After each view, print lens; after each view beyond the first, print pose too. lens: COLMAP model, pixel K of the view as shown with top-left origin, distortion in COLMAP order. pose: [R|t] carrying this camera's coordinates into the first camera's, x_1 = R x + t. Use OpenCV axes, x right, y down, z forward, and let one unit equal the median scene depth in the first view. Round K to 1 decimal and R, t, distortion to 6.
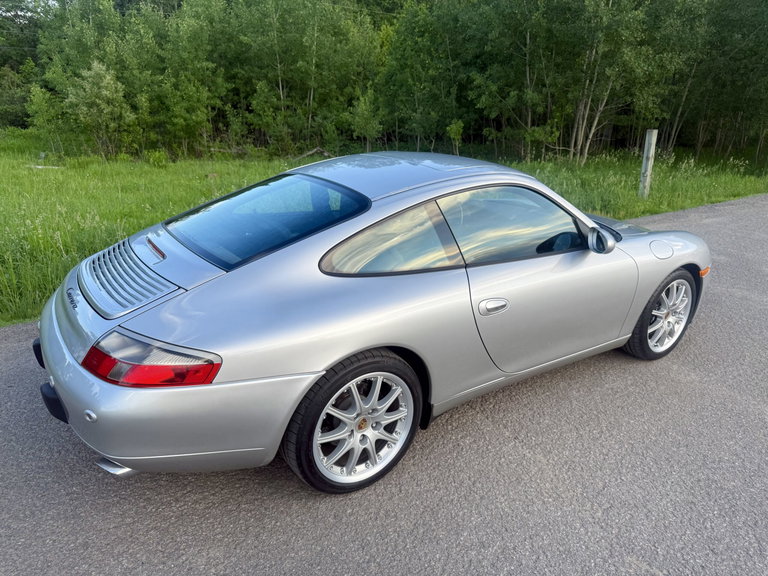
lens RADIAL K [[532.2, 0, 382.7], [0, 532.2, 294.1], [0, 0, 1]] dist [0.046151, -0.053417]
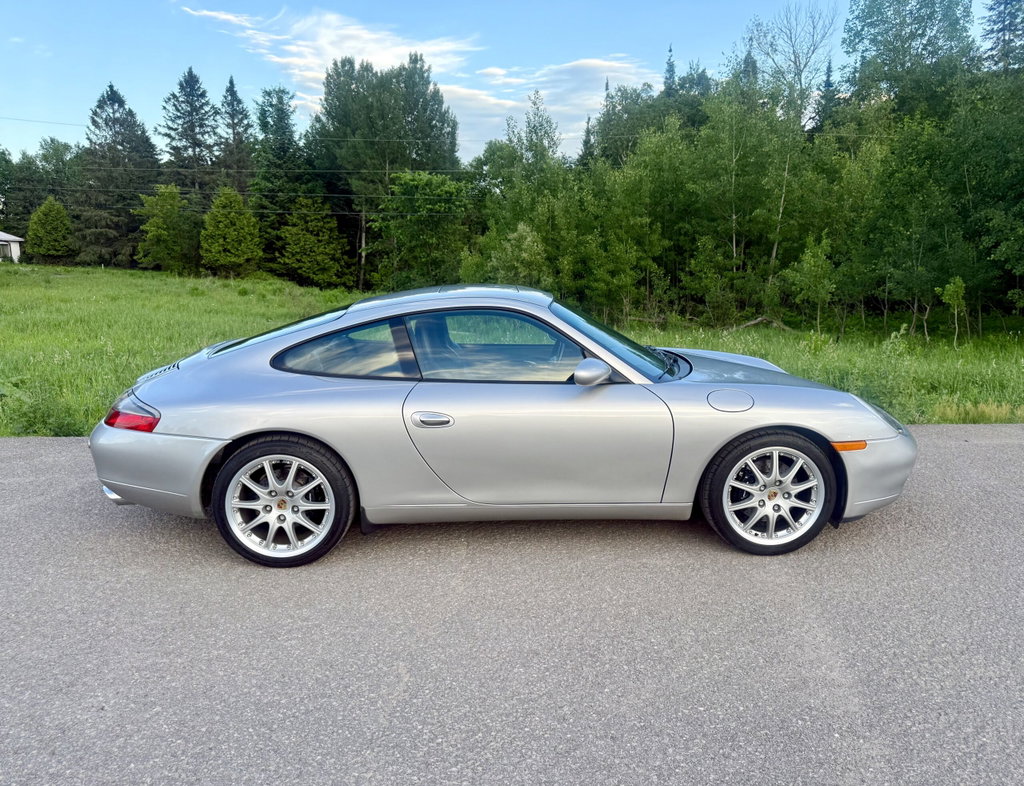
lens RADIAL K [[743.7, 0, 529.7], [0, 743.7, 403.9], [0, 0, 1]] dist [0.026111, -0.030088]
pose [[0.861716, 0.076246, -0.501630, 0.123501], [-0.156793, 0.980272, -0.120345, 0.015279], [0.482558, 0.182356, 0.856670, -0.012840]]
